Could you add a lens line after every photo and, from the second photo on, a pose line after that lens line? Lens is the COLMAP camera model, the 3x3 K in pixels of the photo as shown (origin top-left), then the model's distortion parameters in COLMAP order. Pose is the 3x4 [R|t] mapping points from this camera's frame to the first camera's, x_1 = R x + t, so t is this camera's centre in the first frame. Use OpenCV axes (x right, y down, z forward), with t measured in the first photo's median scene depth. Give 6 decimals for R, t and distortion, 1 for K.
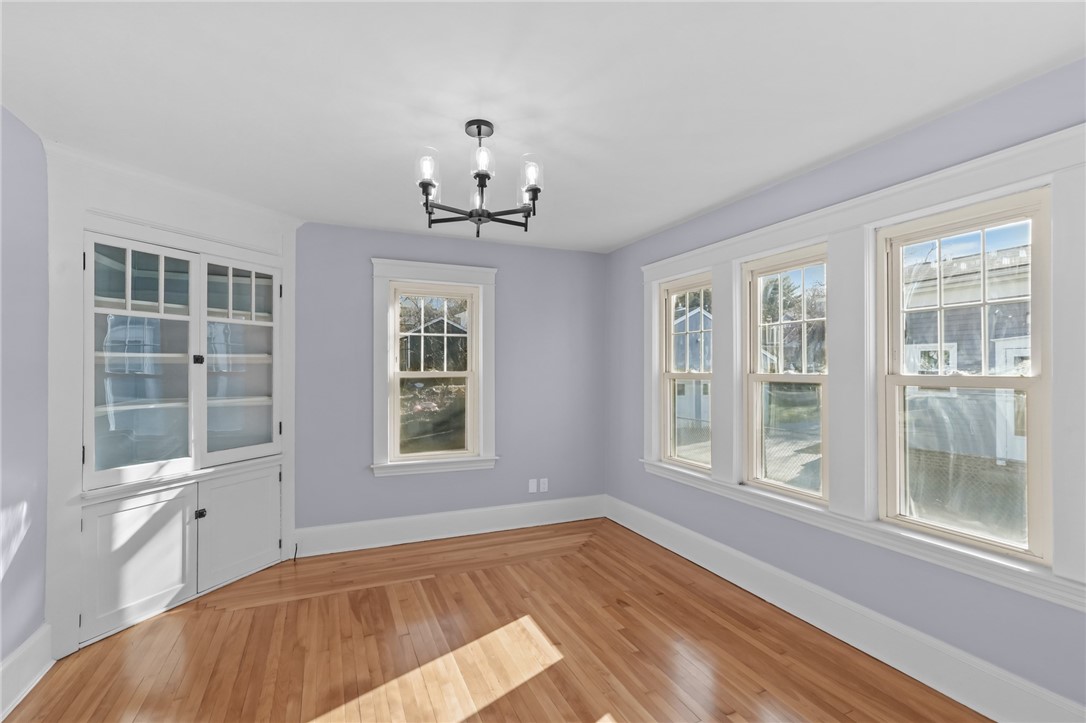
lens RADIAL K [[499.2, 0, 533.2], [0, 499.2, 368.0], [0, 0, 1]] dist [0.014743, 0.004427]
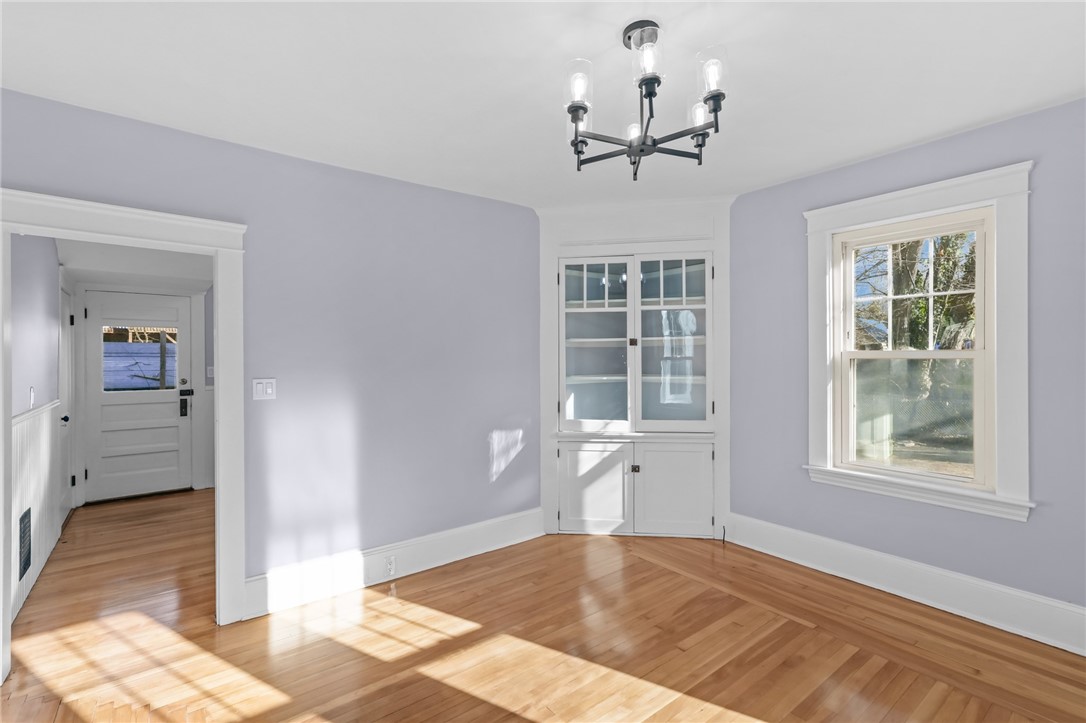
lens RADIAL K [[499.2, 0, 534.5], [0, 499.2, 356.7], [0, 0, 1]] dist [0.014743, 0.004427]
pose [[0.264929, -0.003268, -0.964262, 0.447333], [0.006527, 0.999977, -0.001596, 0.018989], [0.964246, -0.005871, 0.264944, 0.449004]]
